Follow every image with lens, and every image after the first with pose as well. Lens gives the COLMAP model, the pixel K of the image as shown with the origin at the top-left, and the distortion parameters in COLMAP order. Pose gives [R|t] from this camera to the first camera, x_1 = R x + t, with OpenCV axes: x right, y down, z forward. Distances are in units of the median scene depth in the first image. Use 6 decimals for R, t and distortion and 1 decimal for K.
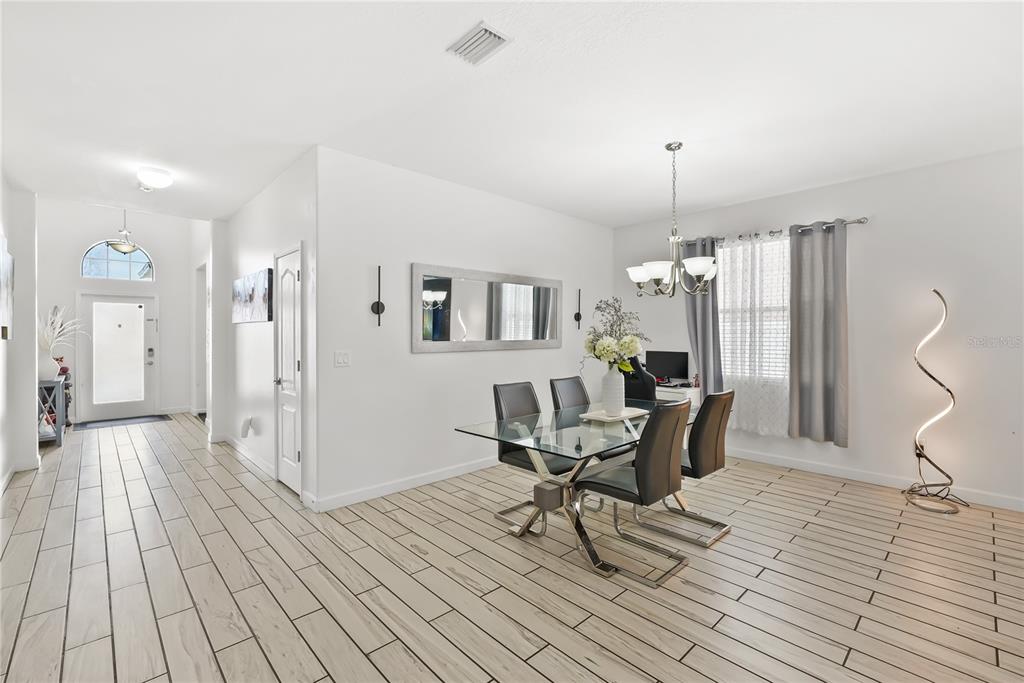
lens RADIAL K [[445.0, 0, 513.4], [0, 445.0, 334.9], [0, 0, 1]] dist [-0.000786, 0.000250]
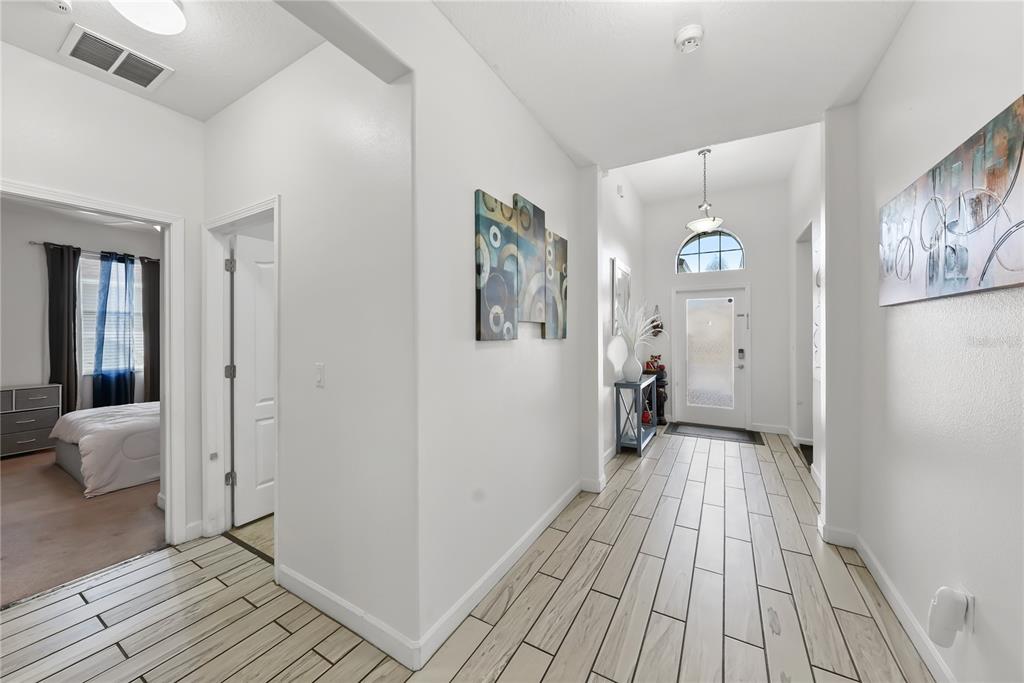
lens RADIAL K [[360.1, 0, 514.9], [0, 360.1, 332.8], [0, 0, 1]] dist [-0.000283, 0.000136]
pose [[0.278992, -0.002118, -0.960291, -0.287958], [0.002134, 0.999996, -0.001586, -0.000231], [0.960291, -0.001607, 0.278995, 0.409434]]
